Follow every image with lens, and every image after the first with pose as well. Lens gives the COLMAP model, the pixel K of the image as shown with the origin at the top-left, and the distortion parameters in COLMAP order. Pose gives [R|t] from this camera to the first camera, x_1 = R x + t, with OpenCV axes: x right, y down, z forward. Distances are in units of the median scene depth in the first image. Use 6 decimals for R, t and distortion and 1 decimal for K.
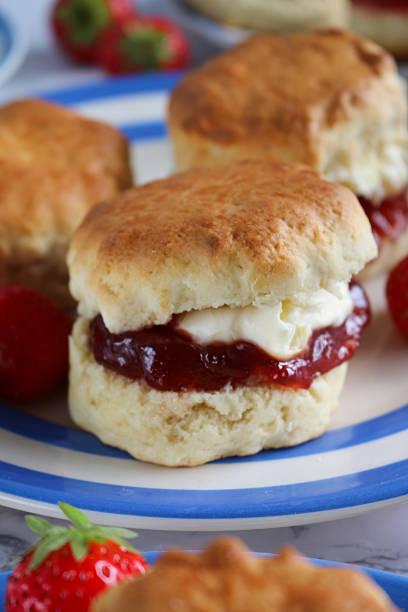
lens RADIAL K [[1534.5, 0, 204.0], [0, 1534.5, 306.0], [0, 0, 1]] dist [0.075227, -0.335716]
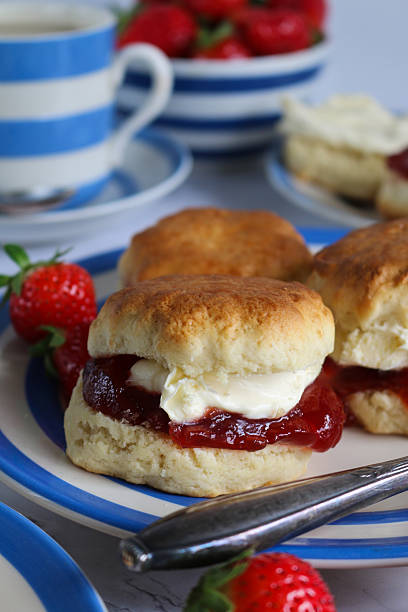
lens RADIAL K [[1534.5, 0, 204.0], [0, 1534.5, 306.0], [0, 0, 1]] dist [0.075227, -0.335716]
pose [[0.708447, 0.279903, -0.647887, 0.843577], [-0.373747, 0.927496, -0.007982, -0.047241], [0.598679, 0.247801, 0.761695, 0.060819]]
